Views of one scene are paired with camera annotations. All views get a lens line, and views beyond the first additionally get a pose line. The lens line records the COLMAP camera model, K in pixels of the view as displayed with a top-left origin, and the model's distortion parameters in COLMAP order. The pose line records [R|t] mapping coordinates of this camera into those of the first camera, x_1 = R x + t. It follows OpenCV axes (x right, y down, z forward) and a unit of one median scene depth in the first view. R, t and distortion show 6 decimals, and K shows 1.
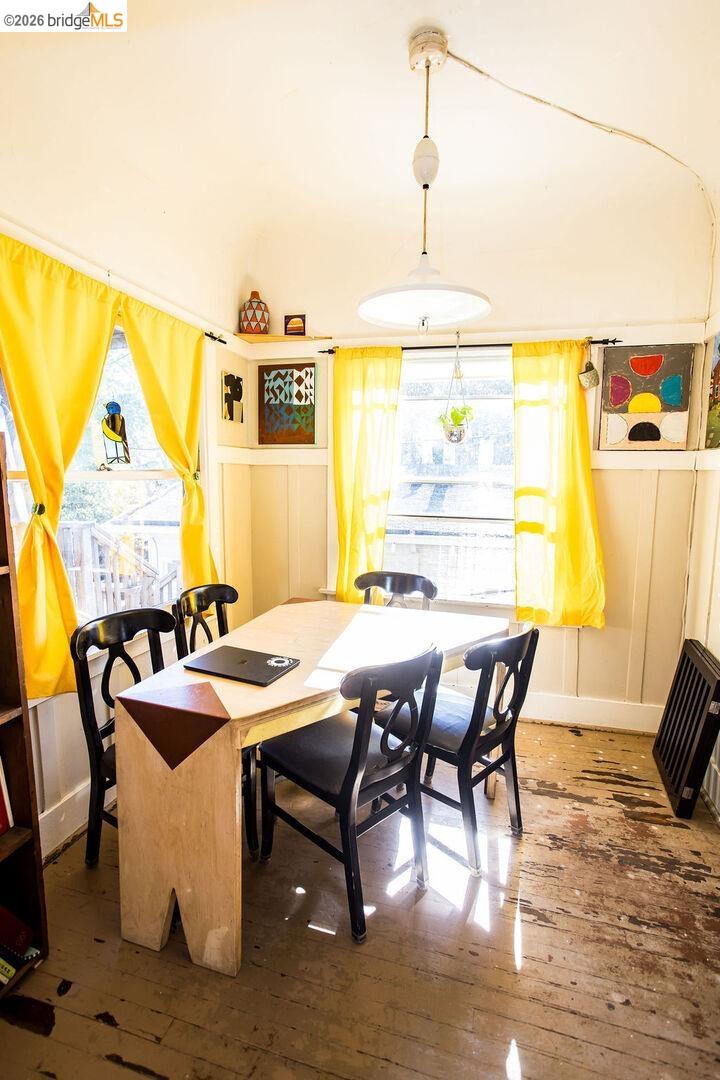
lens RADIAL K [[535.7, 0, 360.0], [0, 535.7, 540.0], [0, 0, 1]] dist [-0.048796, 0.037626]
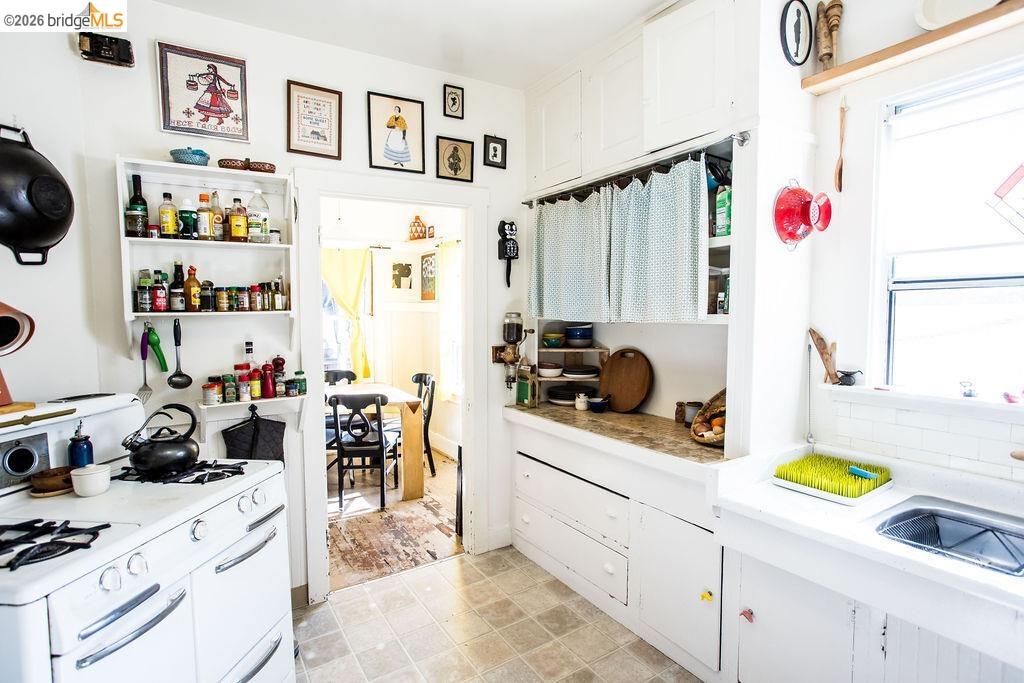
lens RADIAL K [[507.9, 0, 512.0], [0, 507.9, 341.5], [0, 0, 1]] dist [-0.048796, 0.037626]
pose [[0.756007, 0.035520, -0.653599, 1.234363], [-0.087223, 0.995088, -0.046812, 0.008964], [0.648726, 0.092399, 0.755392, -0.060285]]
